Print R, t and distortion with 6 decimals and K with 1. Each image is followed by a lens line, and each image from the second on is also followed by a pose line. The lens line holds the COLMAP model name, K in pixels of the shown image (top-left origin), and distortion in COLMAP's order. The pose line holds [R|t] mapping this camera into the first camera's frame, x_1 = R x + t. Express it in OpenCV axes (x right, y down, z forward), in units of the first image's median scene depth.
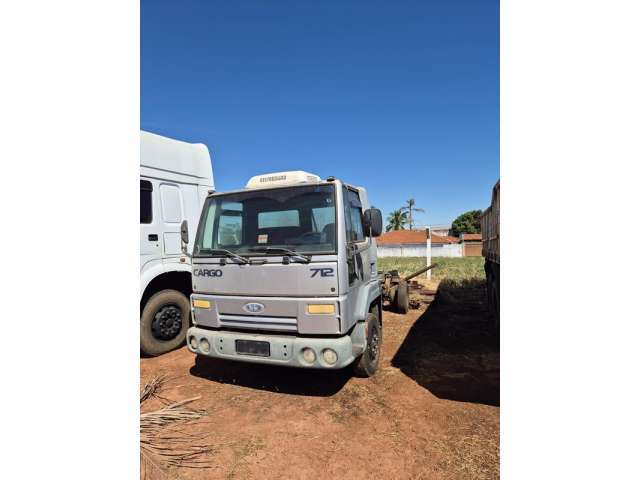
lens RADIAL K [[332.4, 0, 316.3], [0, 332.4, 223.1], [0, 0, 1]] dist [0.034001, -0.000257]
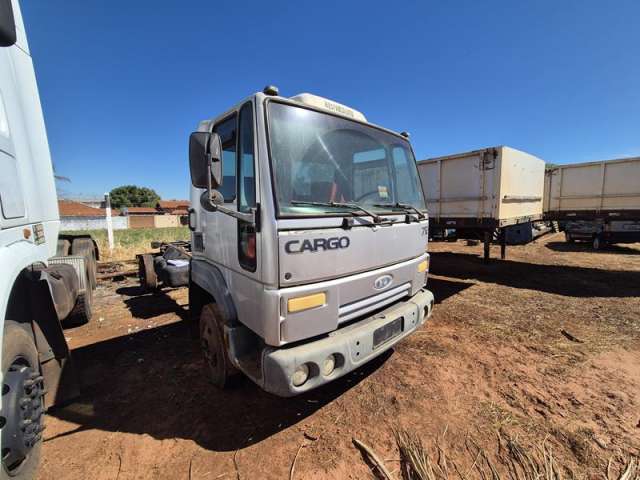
lens RADIAL K [[268.1, 0, 326.0], [0, 268.1, 234.7], [0, 0, 1]] dist [0.003015, 0.000262]
pose [[0.421174, -0.055642, 0.905272, -0.767438], [-0.058036, 0.994417, 0.088123, 0.097708], [-0.905121, -0.089654, 0.415593, 0.853603]]
